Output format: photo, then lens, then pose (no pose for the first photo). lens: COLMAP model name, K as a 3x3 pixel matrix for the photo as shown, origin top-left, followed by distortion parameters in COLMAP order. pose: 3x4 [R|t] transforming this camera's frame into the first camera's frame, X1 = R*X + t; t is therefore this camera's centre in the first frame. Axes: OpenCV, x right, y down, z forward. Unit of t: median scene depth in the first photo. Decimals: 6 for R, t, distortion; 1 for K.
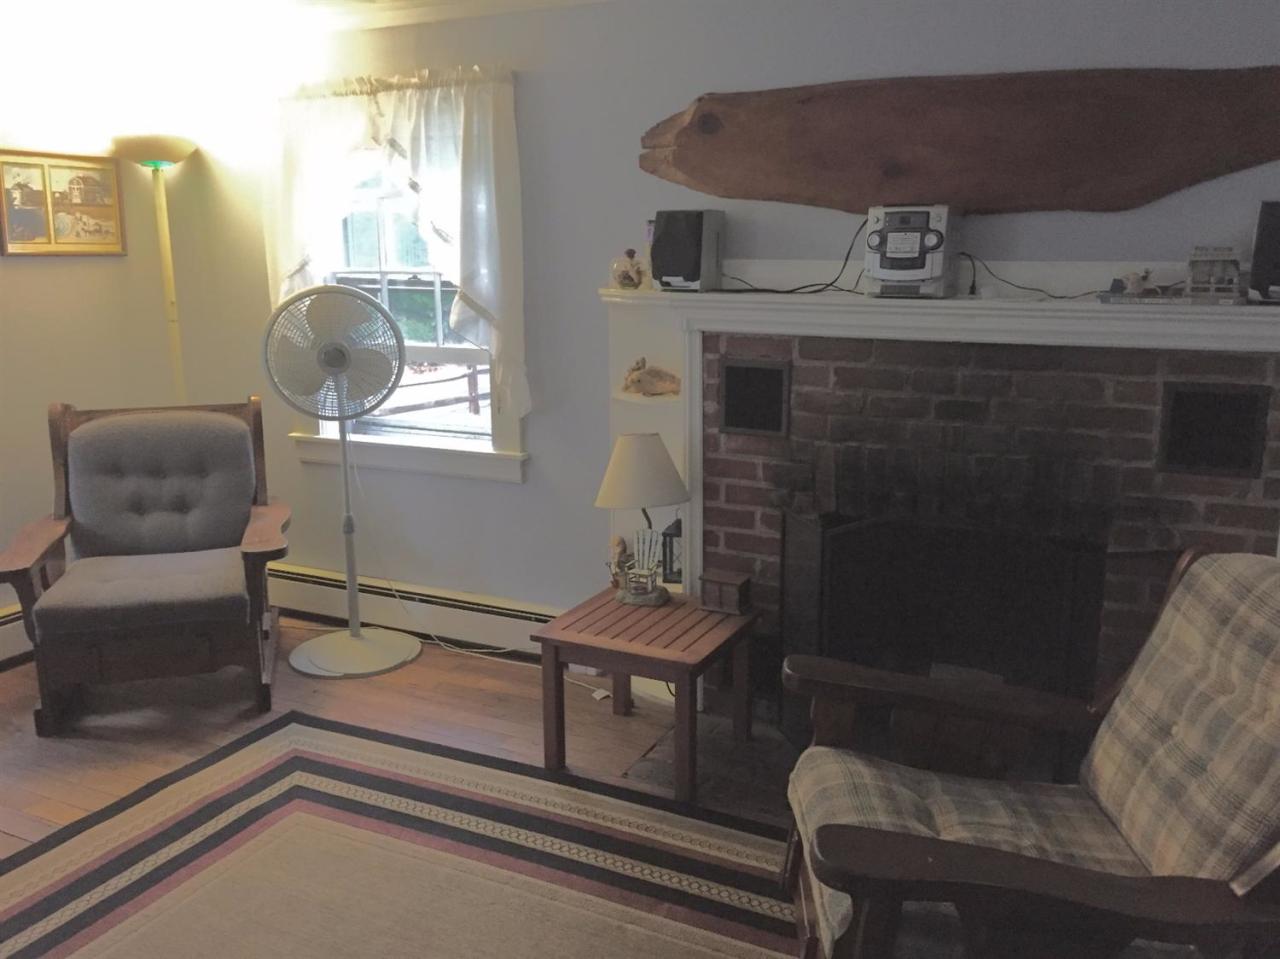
lens RADIAL K [[1090.5, 0, 644.1], [0, 1090.5, 478.2], [0, 0, 1]] dist [0.067438, -0.080505]
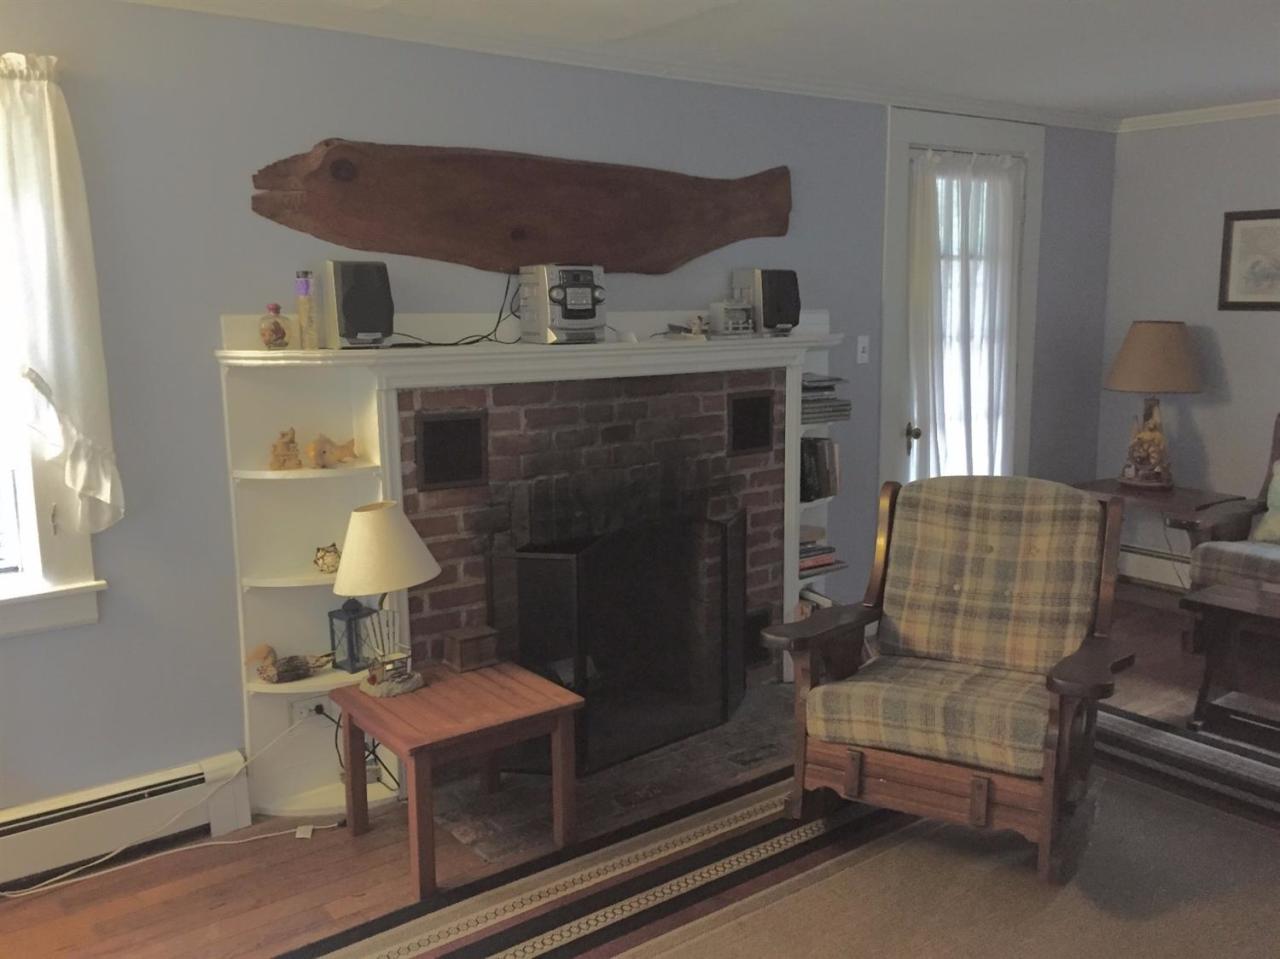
lens RADIAL K [[1090.5, 0, 644.1], [0, 1090.5, 478.2], [0, 0, 1]] dist [0.067438, -0.080505]
pose [[0.444377, -0.149258, 0.883318, -0.726692], [0.195041, 0.978489, 0.067219, -0.083918], [-0.874350, 0.142413, 0.463929, 0.398435]]
